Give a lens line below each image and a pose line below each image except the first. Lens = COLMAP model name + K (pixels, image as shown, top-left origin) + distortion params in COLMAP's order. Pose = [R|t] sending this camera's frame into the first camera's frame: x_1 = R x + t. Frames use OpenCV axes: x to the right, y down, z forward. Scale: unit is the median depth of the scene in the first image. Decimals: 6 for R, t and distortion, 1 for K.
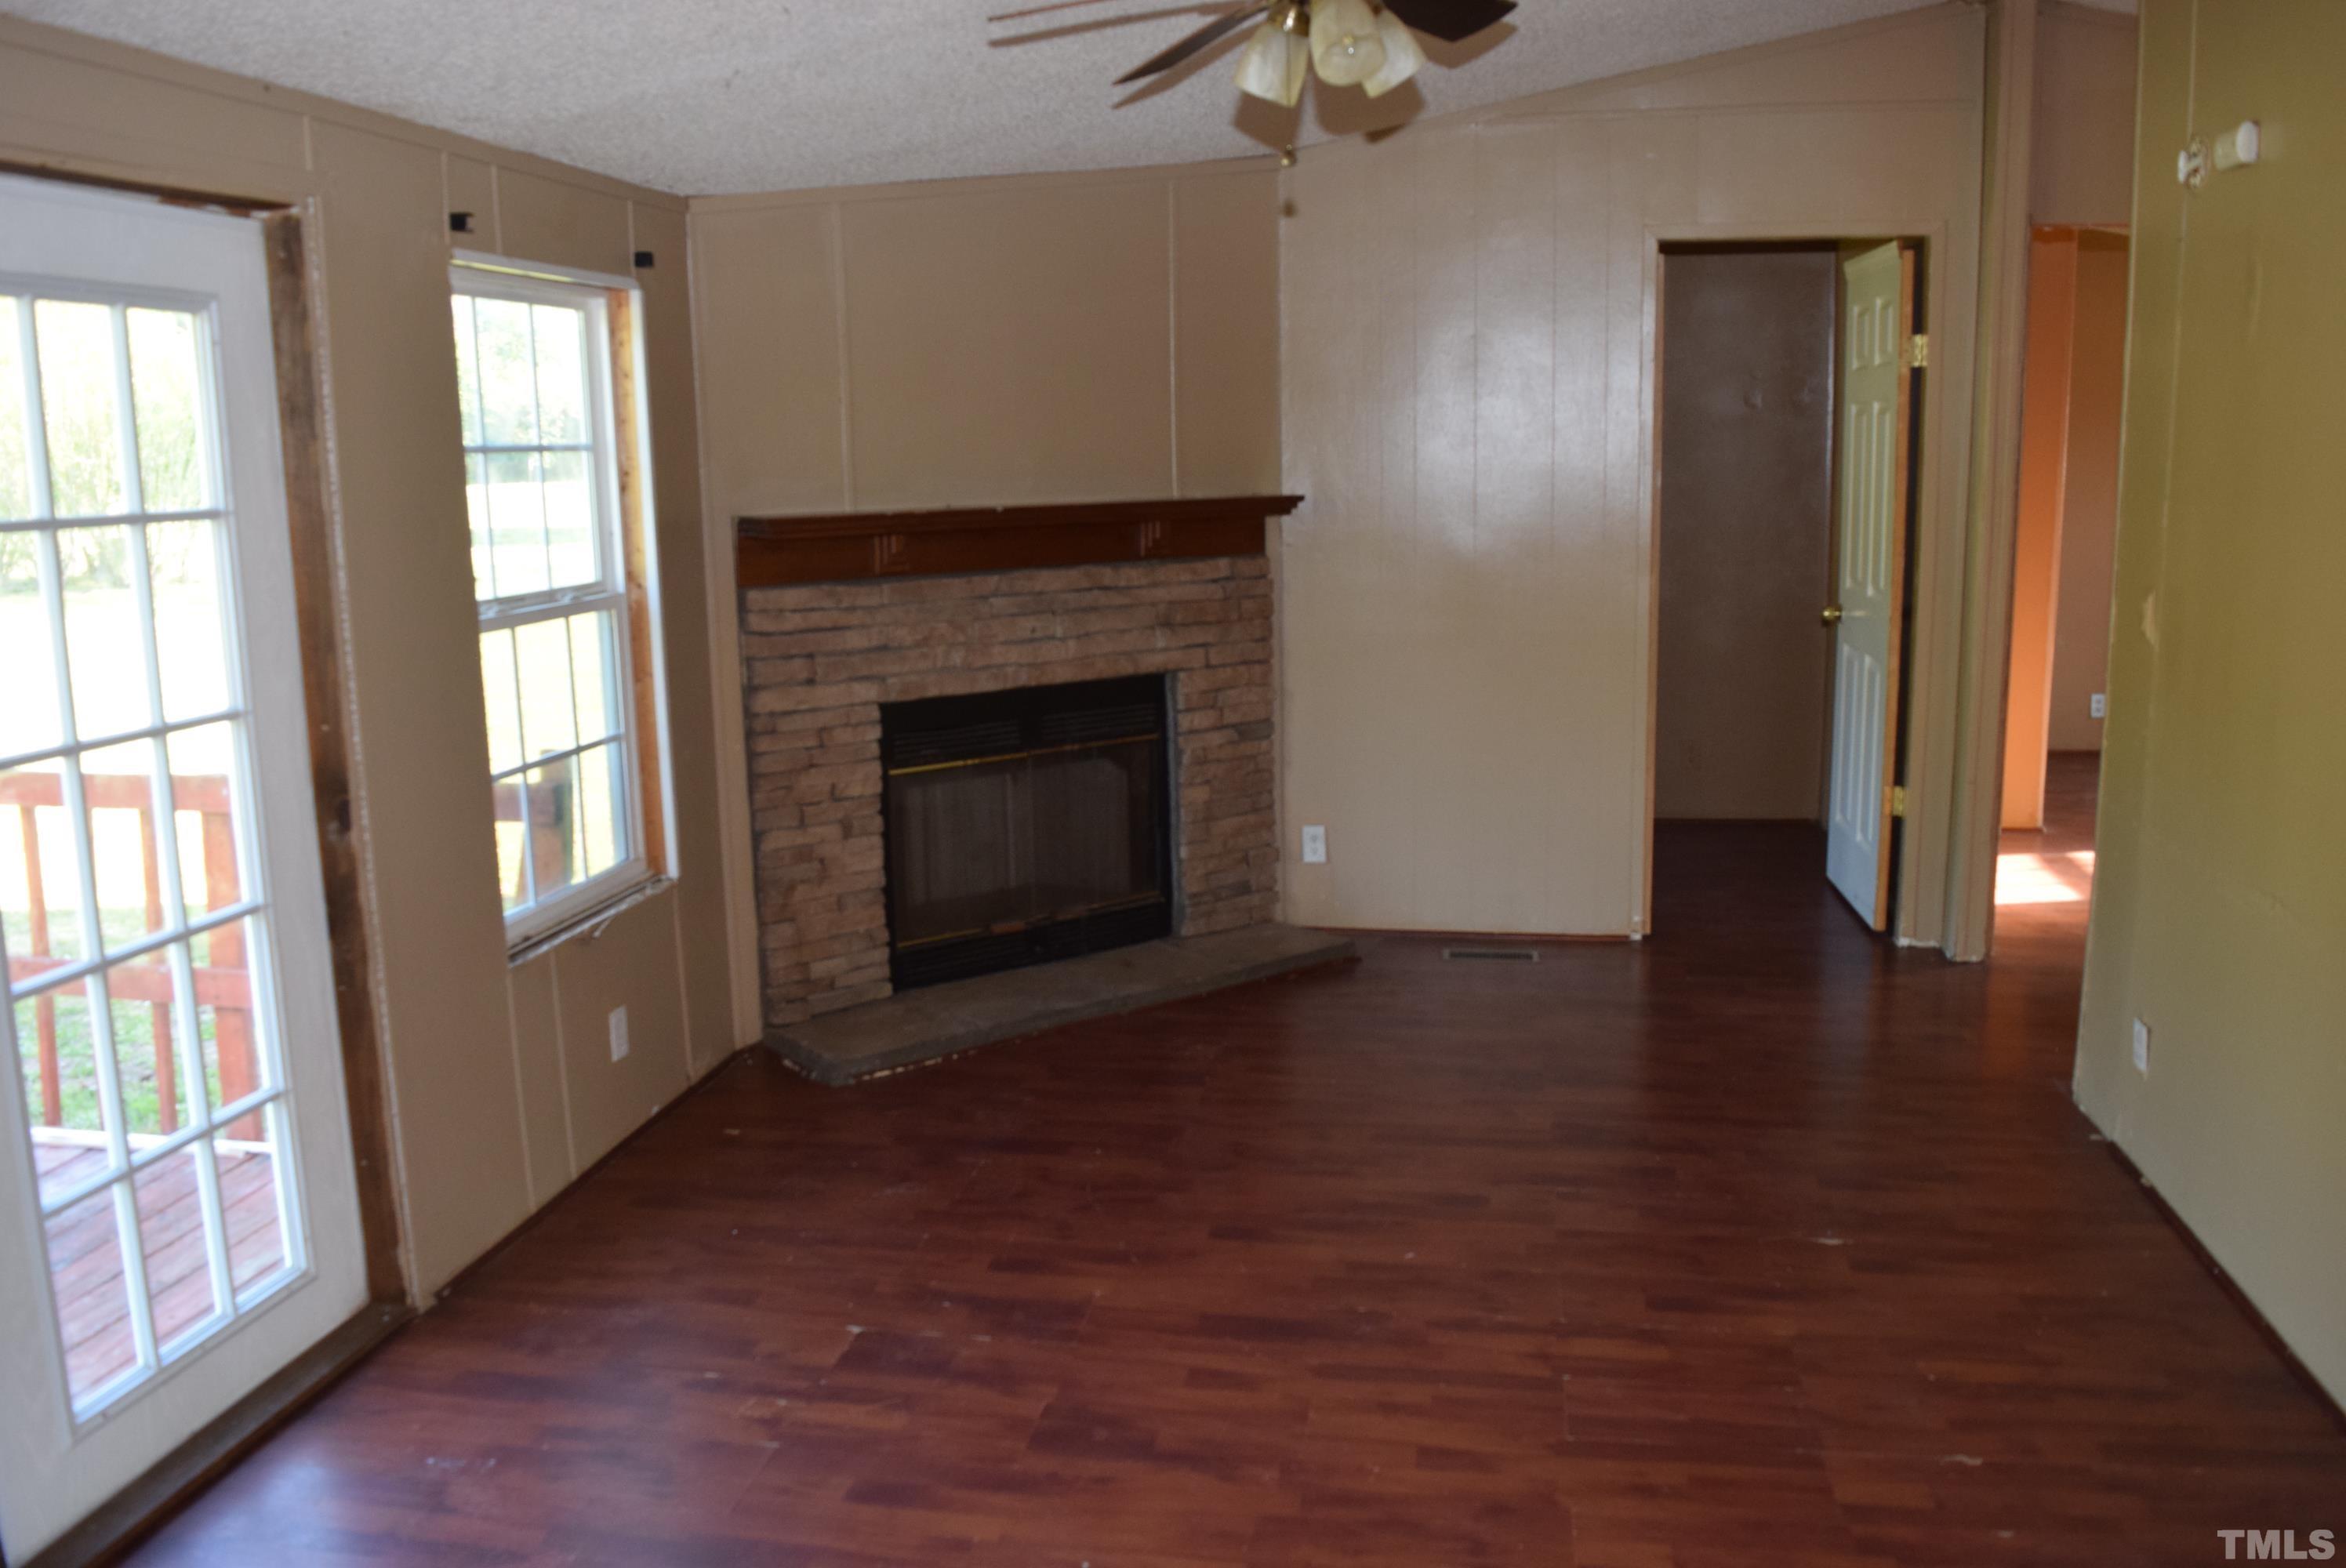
lens RADIAL K [[1862.7, 0, 1201.4], [0, 1862.7, 784.7], [0, 0, 1]] dist [-0.125828, -0.001772]
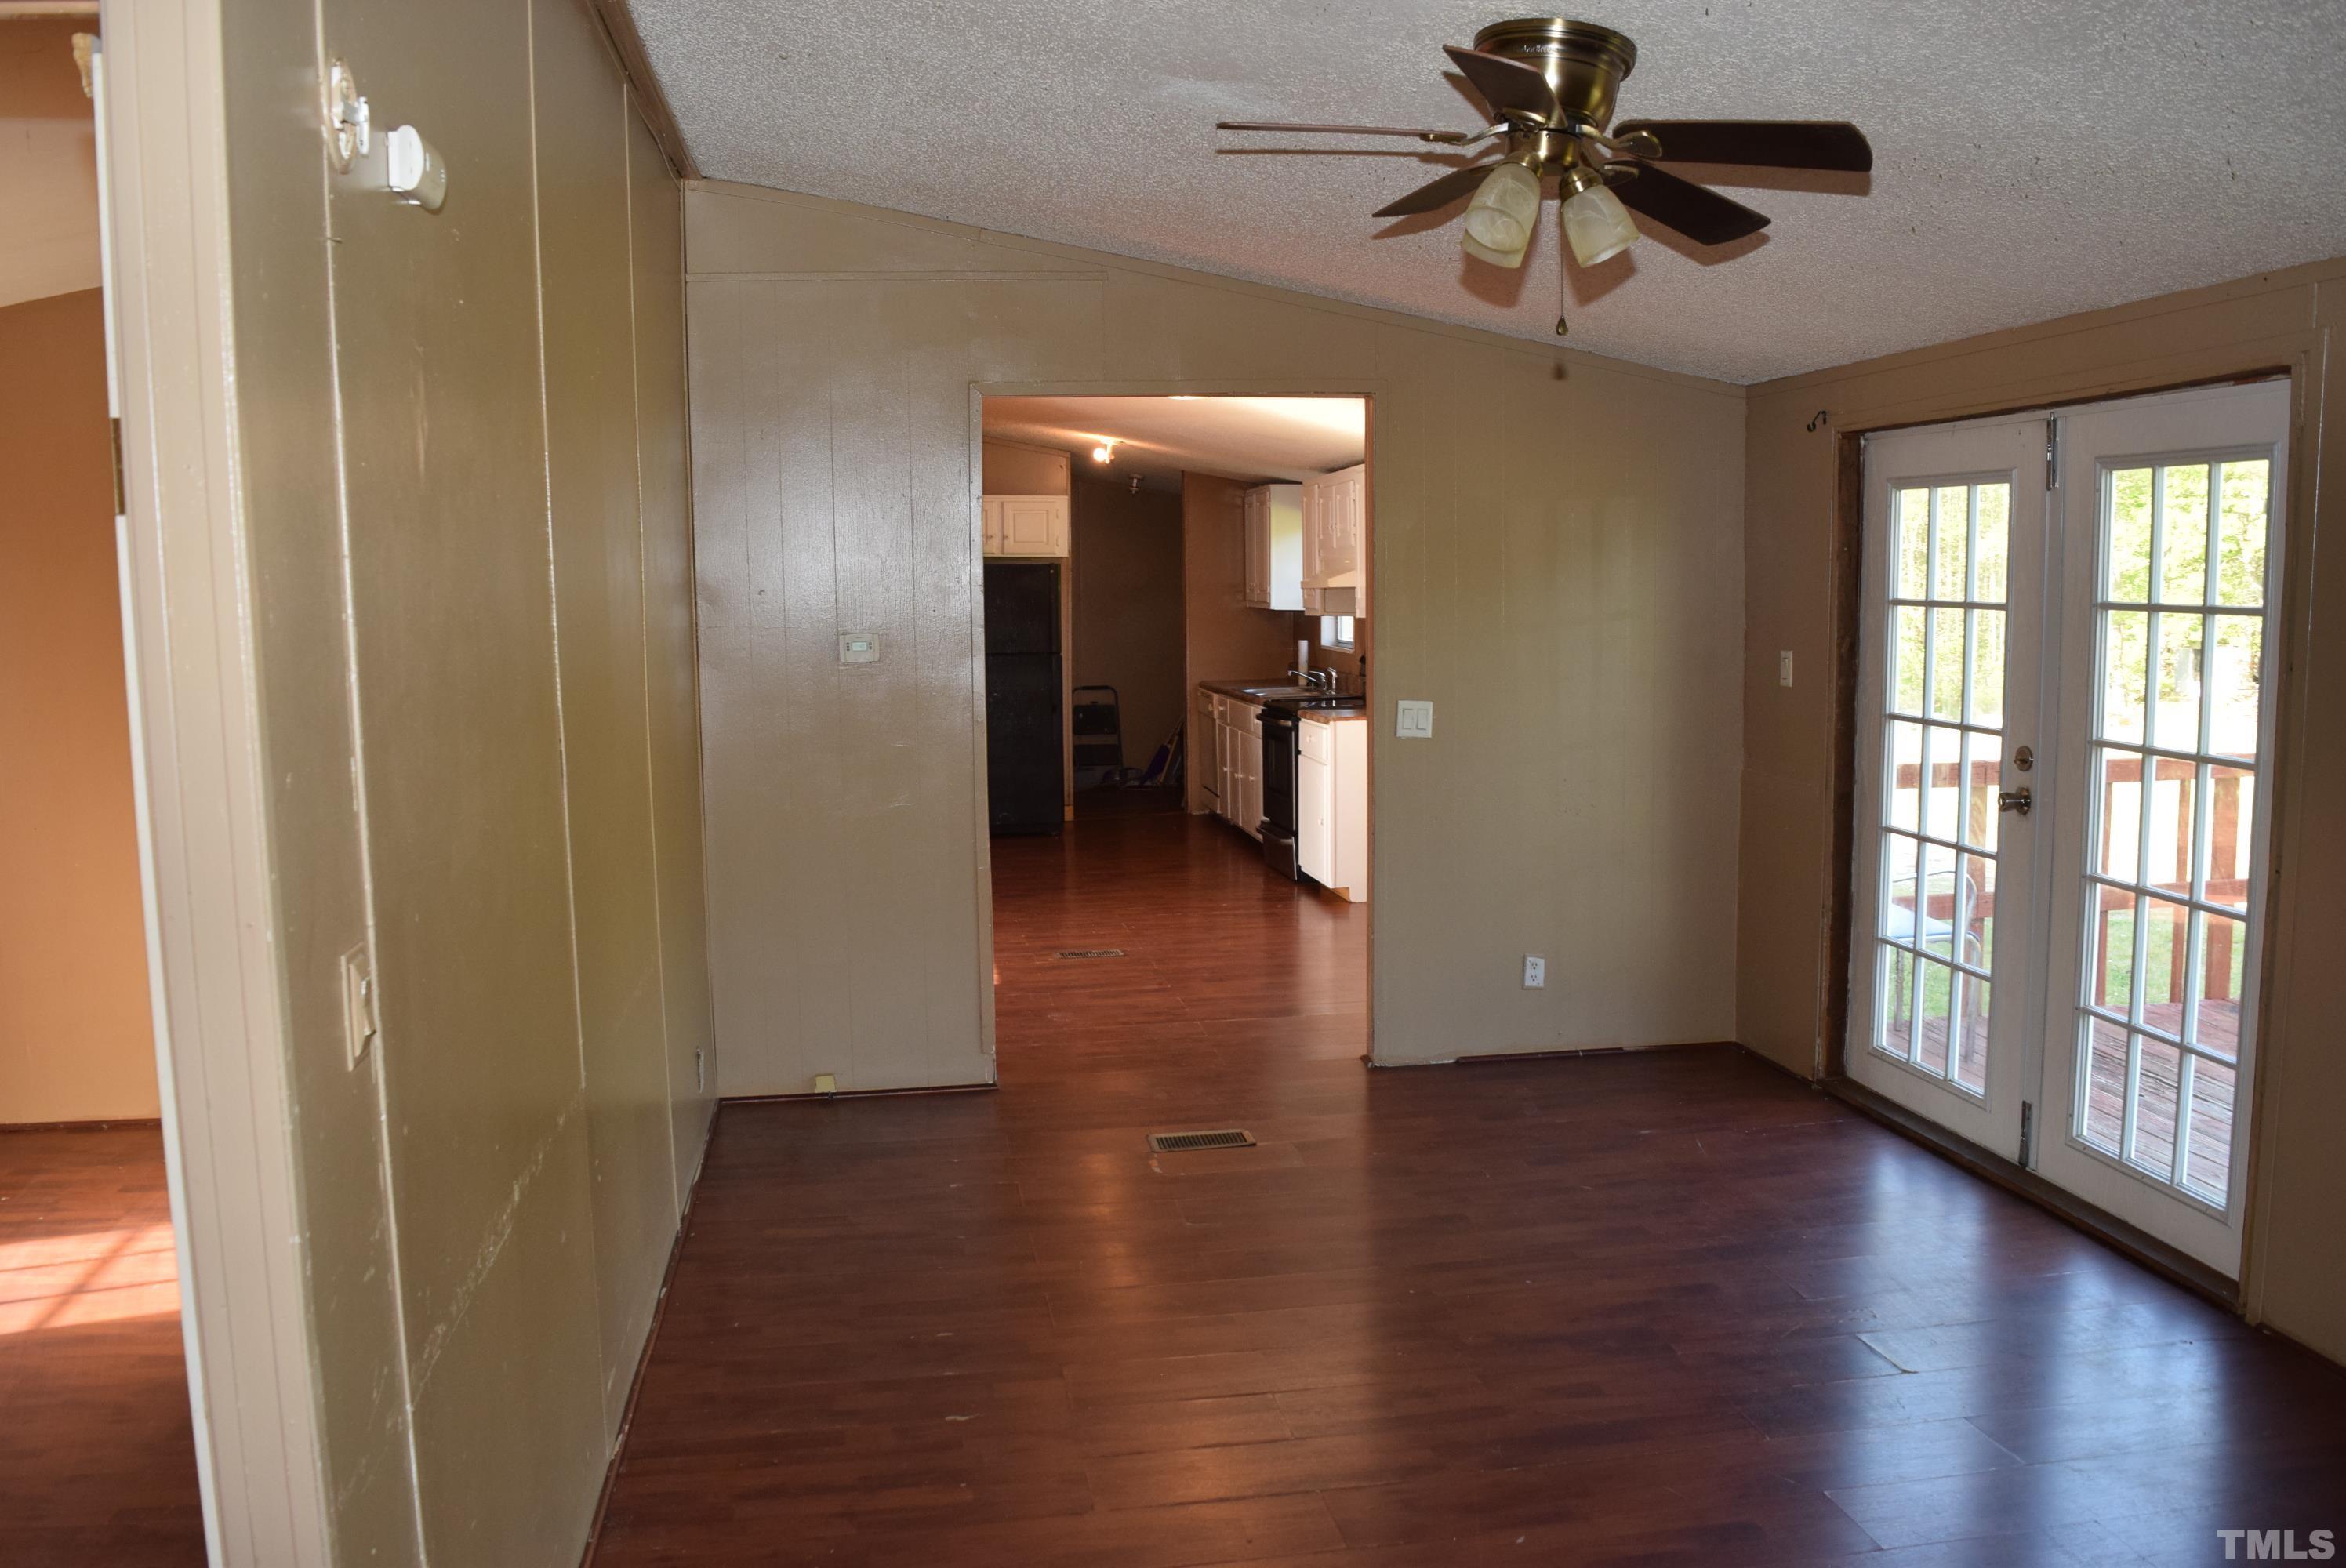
lens RADIAL K [[1862.7, 0, 1201.4], [0, 1862.7, 784.7], [0, 0, 1]] dist [-0.125828, -0.001772]
pose [[-0.939623, 0.077552, -0.333307, 0.640938], [-0.022123, 0.958180, 0.285311, -0.401484], [0.341495, 0.275458, -0.898612, 2.021816]]
